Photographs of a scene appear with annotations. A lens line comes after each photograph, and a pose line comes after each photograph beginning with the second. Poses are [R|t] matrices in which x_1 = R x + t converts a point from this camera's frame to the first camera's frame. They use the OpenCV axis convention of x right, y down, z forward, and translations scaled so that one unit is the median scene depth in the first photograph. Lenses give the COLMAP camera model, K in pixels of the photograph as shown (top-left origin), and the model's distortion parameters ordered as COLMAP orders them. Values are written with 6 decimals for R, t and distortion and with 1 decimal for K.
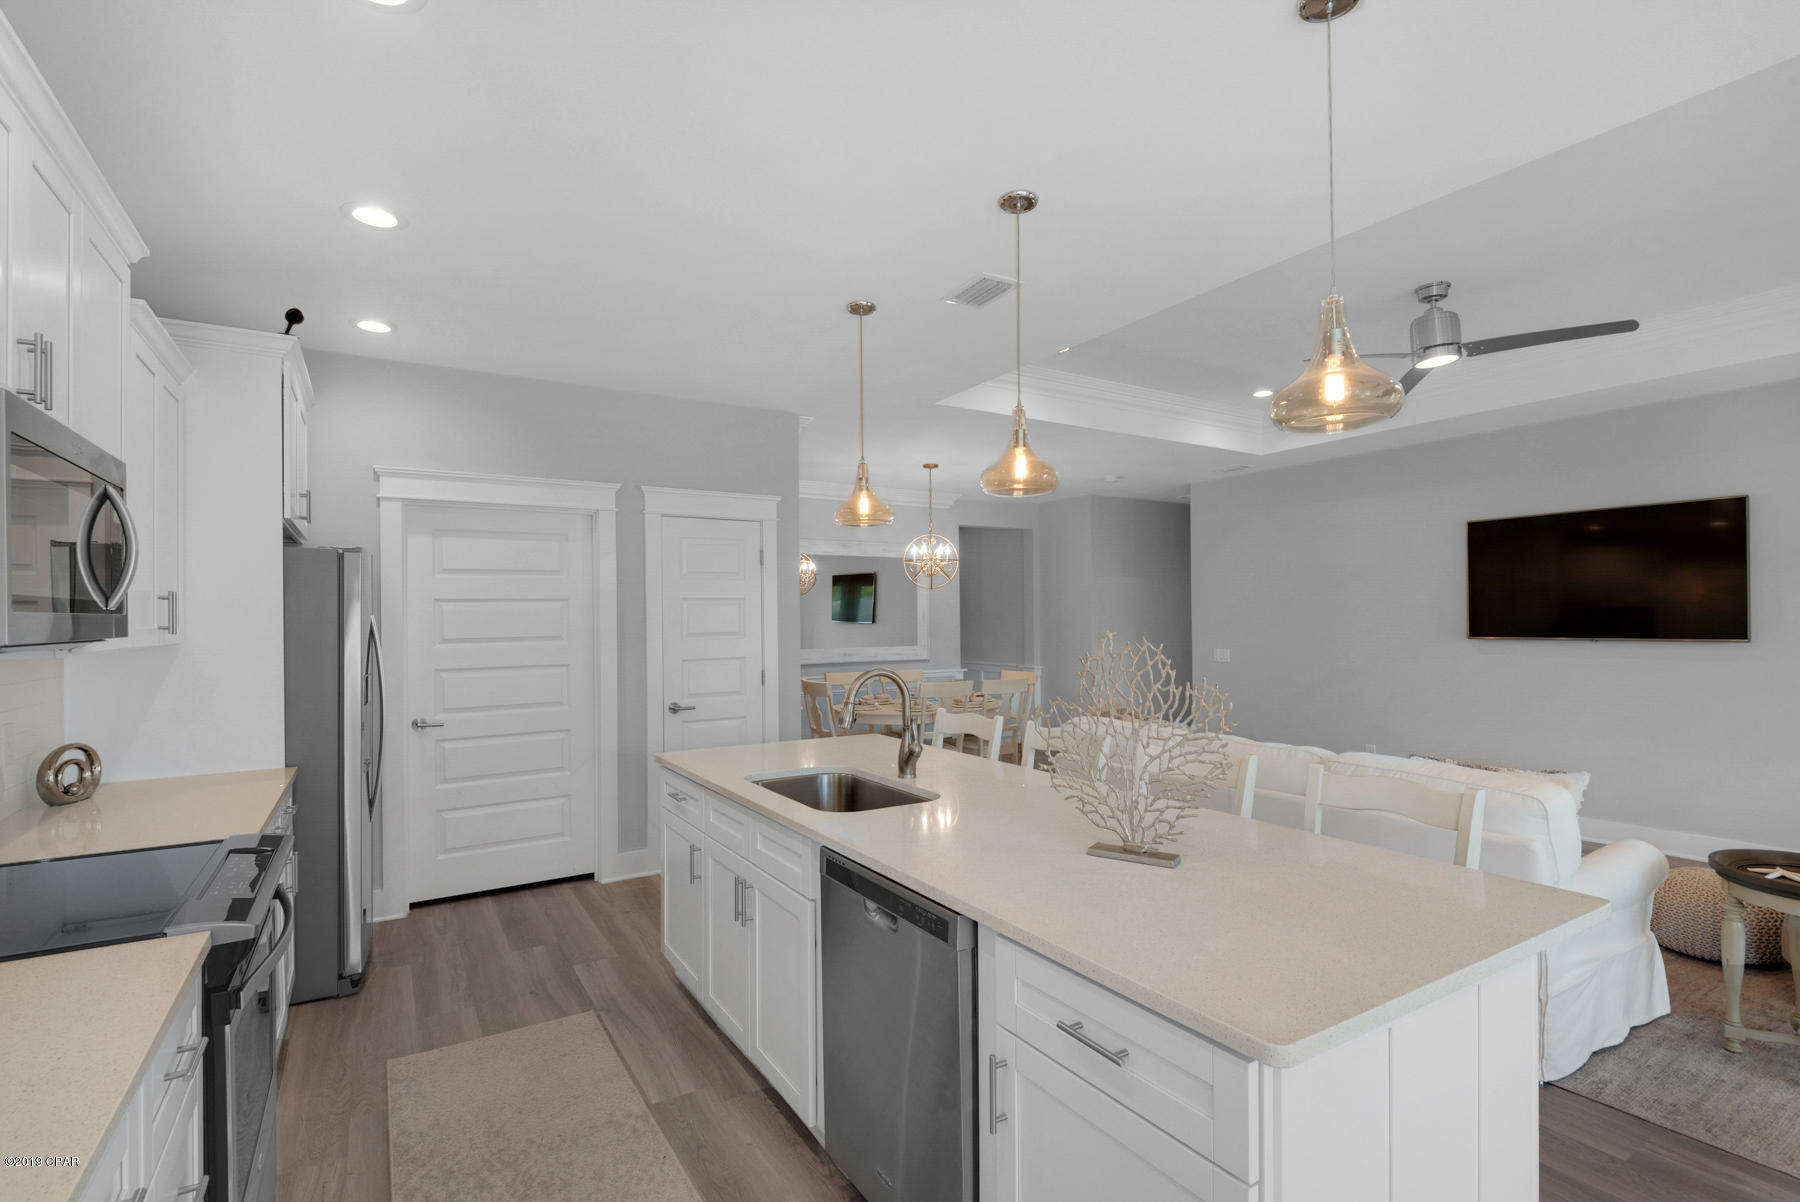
lens RADIAL K [[813.0, 0, 905.5], [0, 813.0, 613.6], [0, 0, 1]] dist [0.028414, -0.018748]
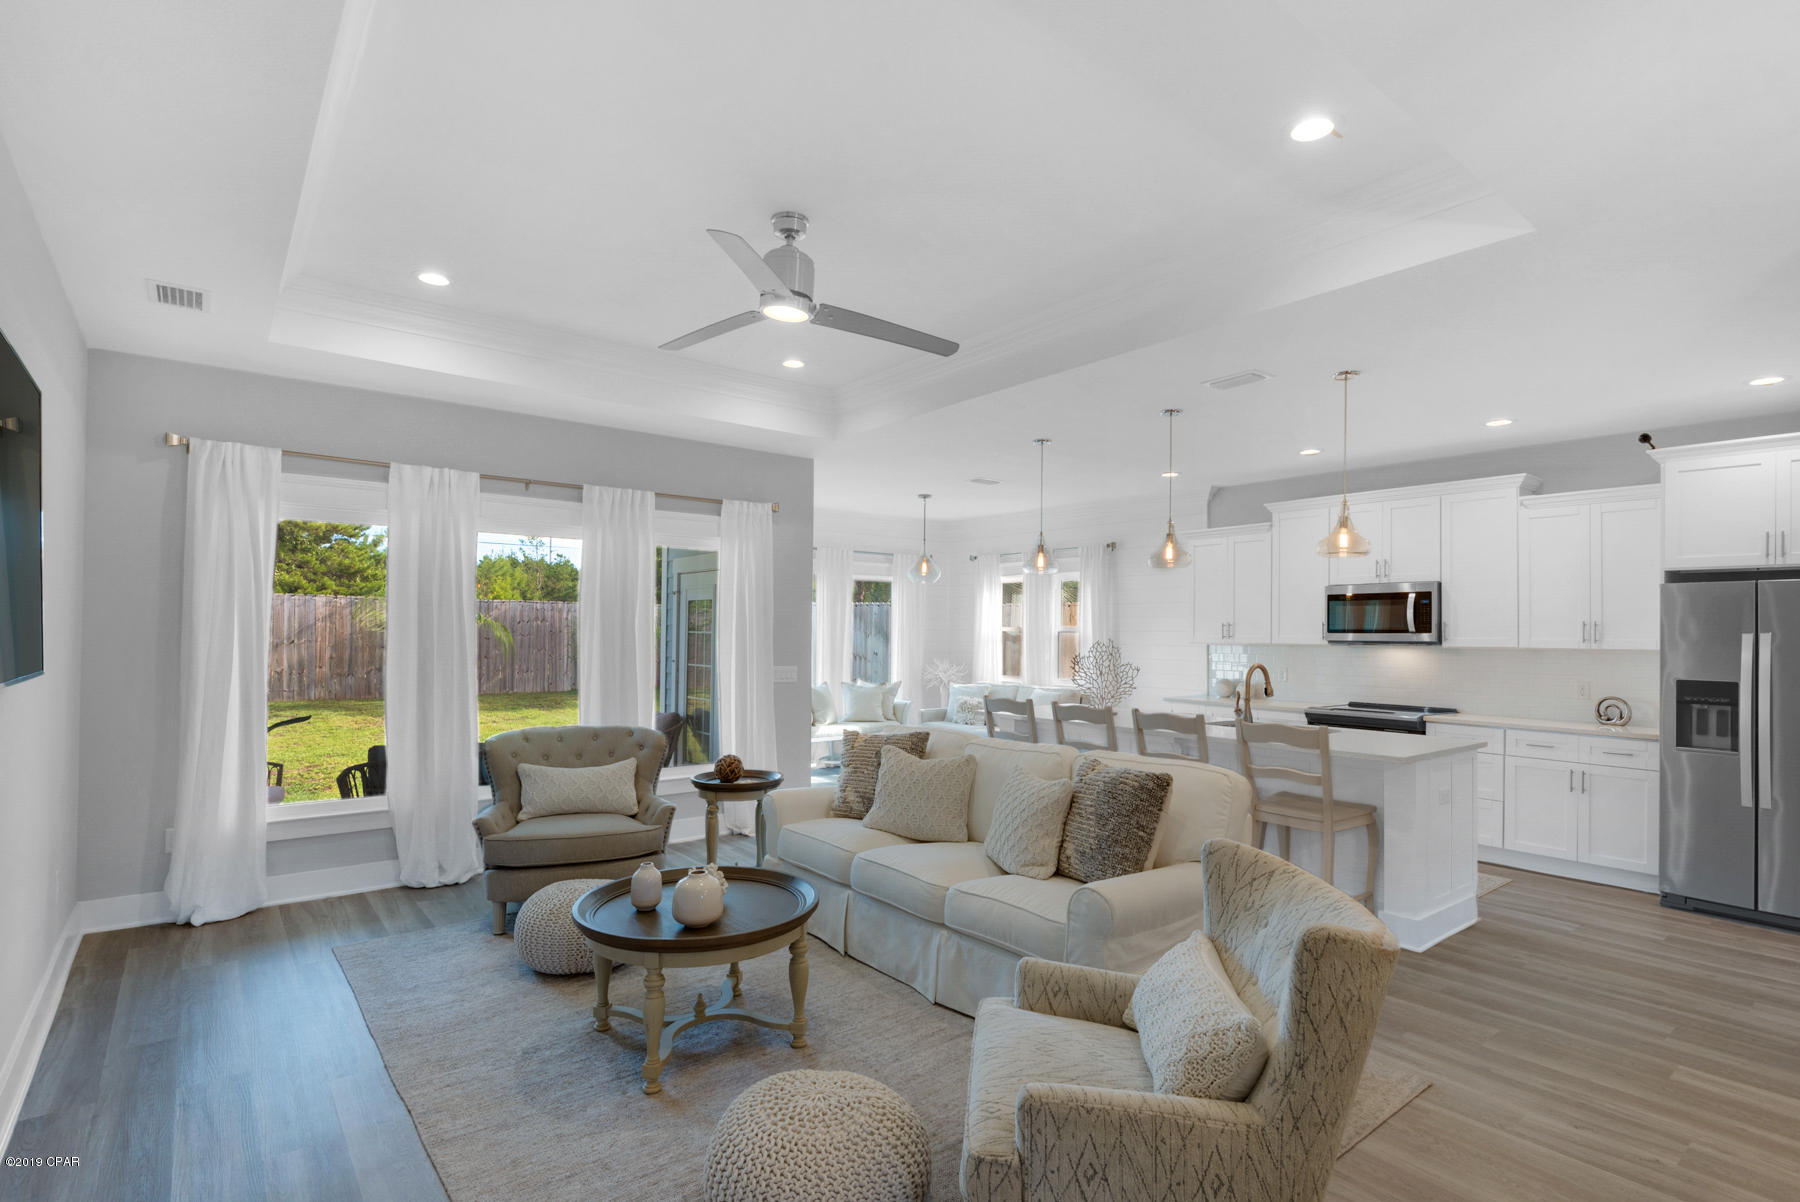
lens RADIAL K [[876.1, 0, 894.9], [0, 876.1, 626.8], [0, 0, 1]] dist [-0.002920, -0.000612]
pose [[-0.993819, -0.004643, -0.110919, 0.551606], [-0.003259, 0.999915, -0.012655, 0.010428], [0.110968, -0.012215, -0.993749, 1.616752]]
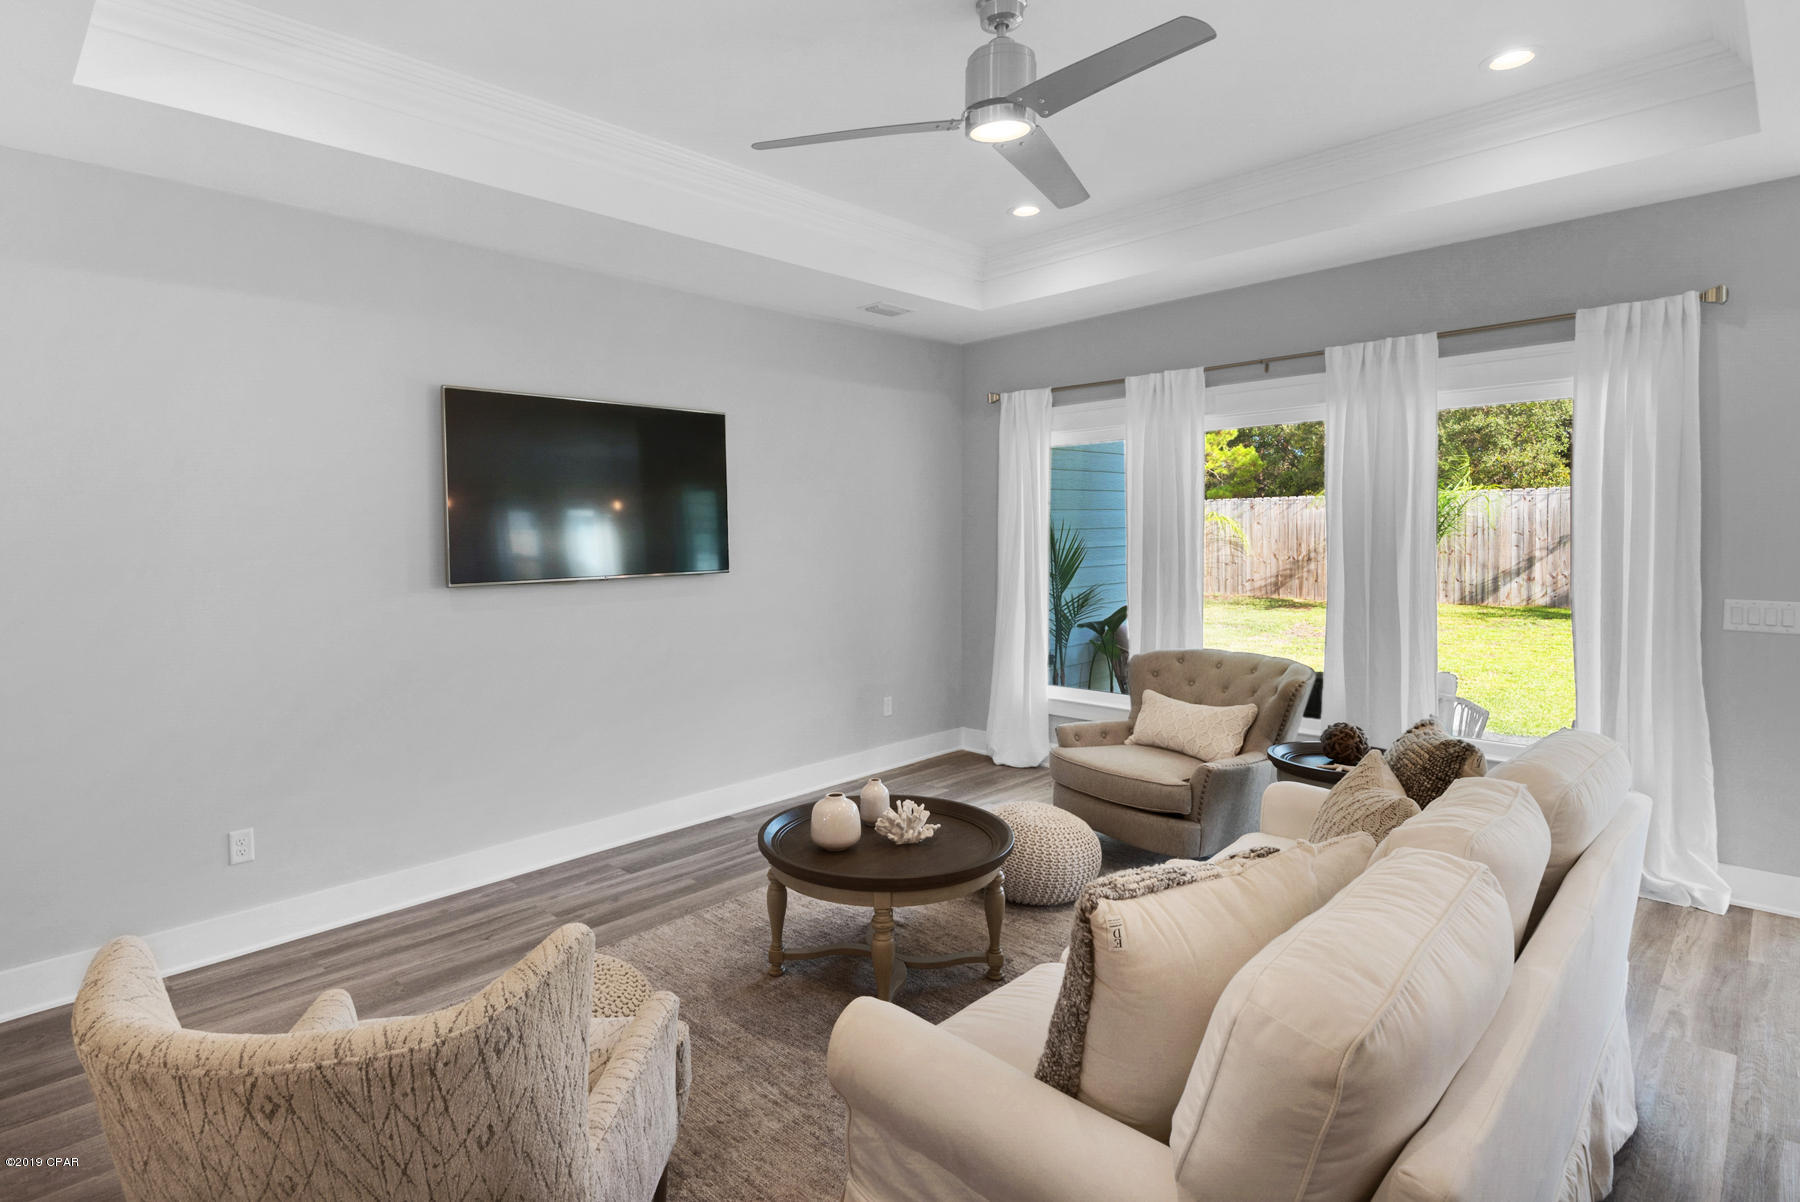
lens RADIAL K [[923.7, 0, 896.1], [0, 923.7, 575.4], [0, 0, 1]] dist [-0.001296, -0.000258]
pose [[-0.230181, -0.035945, 0.972484, -0.031274], [0.013753, 0.999098, 0.040183, -0.001492], [-0.973051, 0.022624, -0.229479, 1.055248]]
